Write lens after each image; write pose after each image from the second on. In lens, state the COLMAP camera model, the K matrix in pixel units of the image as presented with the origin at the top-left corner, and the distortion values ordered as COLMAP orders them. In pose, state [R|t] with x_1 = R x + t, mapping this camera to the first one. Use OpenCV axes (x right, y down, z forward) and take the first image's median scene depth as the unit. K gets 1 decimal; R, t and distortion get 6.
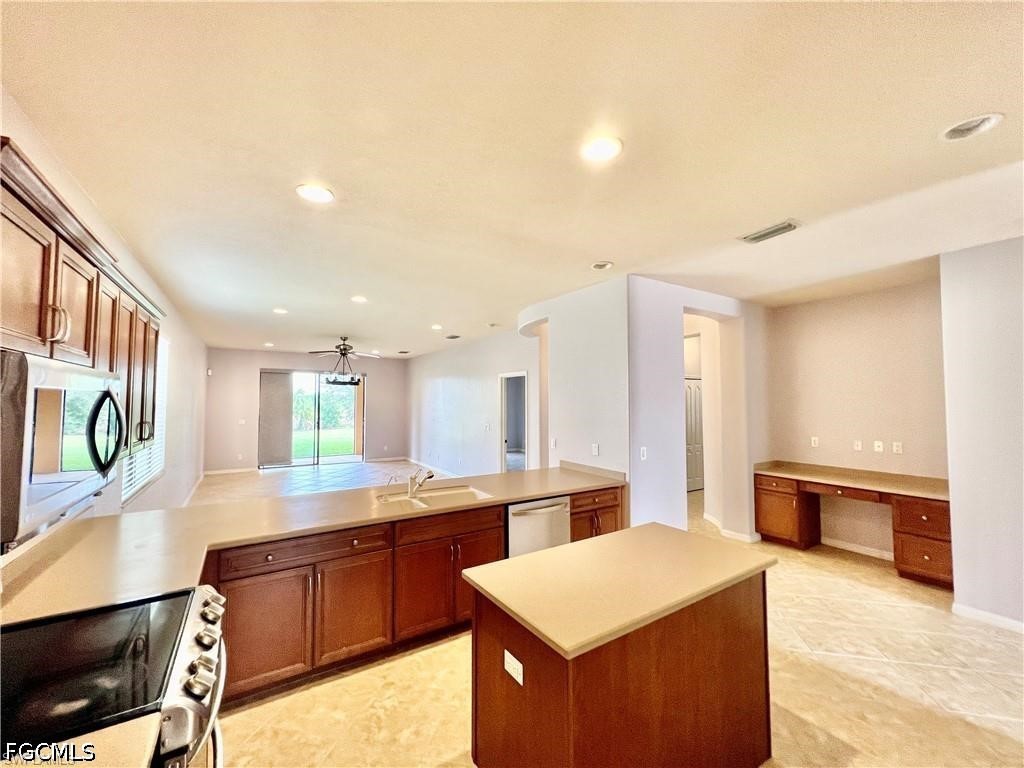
lens RADIAL K [[410.7, 0, 509.9], [0, 410.7, 384.6], [0, 0, 1]] dist [0.003302, 0.000115]
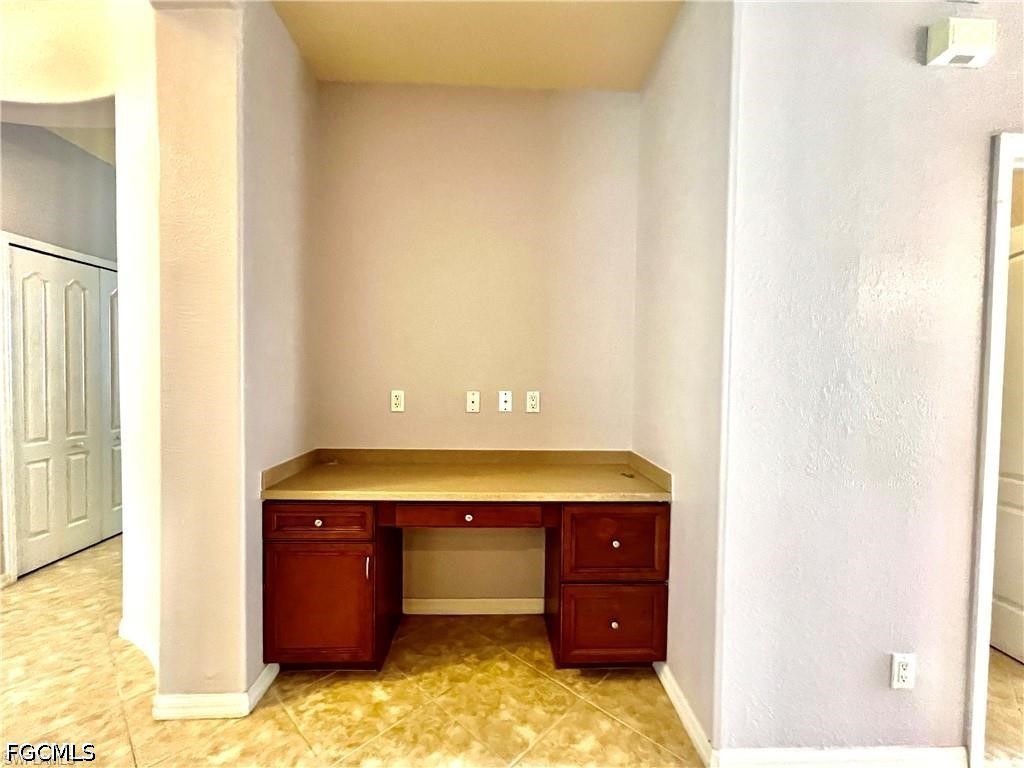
lens RADIAL K [[412.3, 0, 506.9], [0, 412.3, 384.0], [0, 0, 1]] dist [-0.001613, 0.000803]
pose [[0.500796, -0.019311, 0.865350, 0.427203], [-0.050594, 0.997389, 0.051538, 0.096526], [-0.864085, -0.069591, 0.498511, 0.705410]]
